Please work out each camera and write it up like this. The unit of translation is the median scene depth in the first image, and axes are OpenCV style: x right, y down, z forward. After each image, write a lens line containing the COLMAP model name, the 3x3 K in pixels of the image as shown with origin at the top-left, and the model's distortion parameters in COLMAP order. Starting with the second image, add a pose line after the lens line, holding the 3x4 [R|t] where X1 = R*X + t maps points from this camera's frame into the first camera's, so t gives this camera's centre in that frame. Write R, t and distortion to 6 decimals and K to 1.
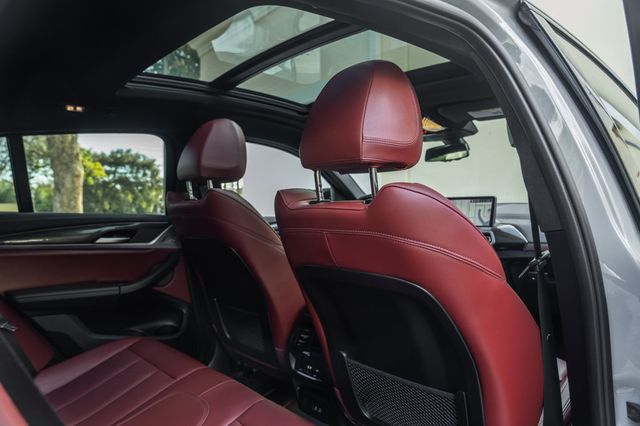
lens RADIAL K [[467.7, 0, 325.9], [0, 467.7, 209.4], [0, 0, 1]] dist [-0.009224, 0.000387]
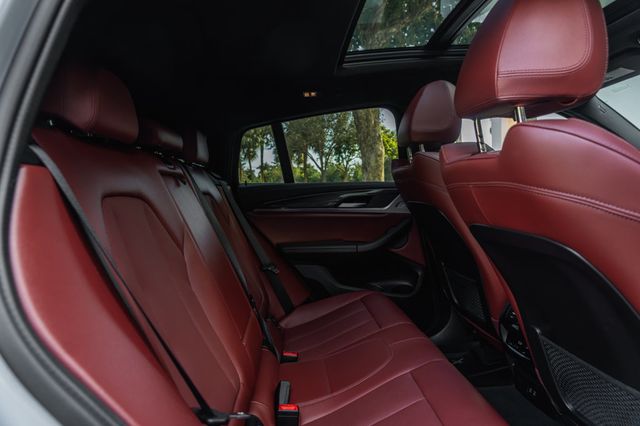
lens RADIAL K [[459.5, 0, 296.4], [0, 459.5, 213.8], [0, 0, 1]] dist [0.002293, 0.001095]
pose [[0.756509, 0.007565, -0.653939, 0.178797], [0.034040, 0.998122, 0.050926, 0.024778], [0.653096, -0.060786, 0.754831, 0.054370]]
